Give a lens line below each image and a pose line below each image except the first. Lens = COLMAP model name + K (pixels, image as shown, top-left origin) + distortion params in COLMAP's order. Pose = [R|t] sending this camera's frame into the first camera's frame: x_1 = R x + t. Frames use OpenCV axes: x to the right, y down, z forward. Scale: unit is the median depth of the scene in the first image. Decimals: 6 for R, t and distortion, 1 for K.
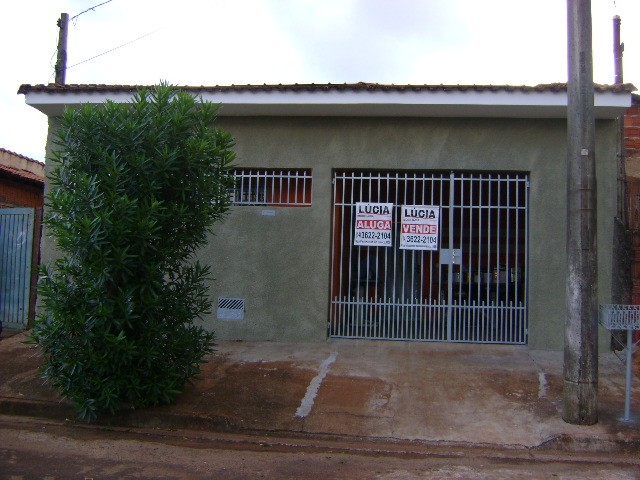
lens RADIAL K [[754.9, 0, 319.7], [0, 754.9, 240.6], [0, 0, 1]] dist [-0.089954, 0.000000]
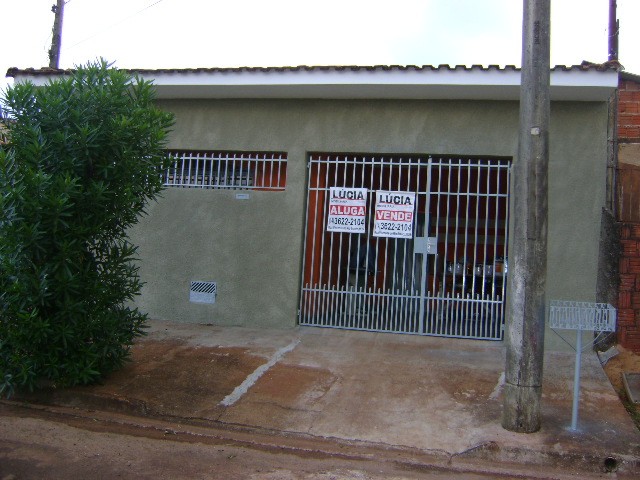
lens RADIAL K [[721.0, 0, 320.3], [0, 721.0, 237.8], [0, 0, 1]] dist [-0.095312, 0.000000]
pose [[0.991691, 0.025137, -0.126163, 0.178860], [-0.024248, 0.999669, 0.008575, 0.007960], [0.126337, -0.005445, 0.991972, 0.092480]]
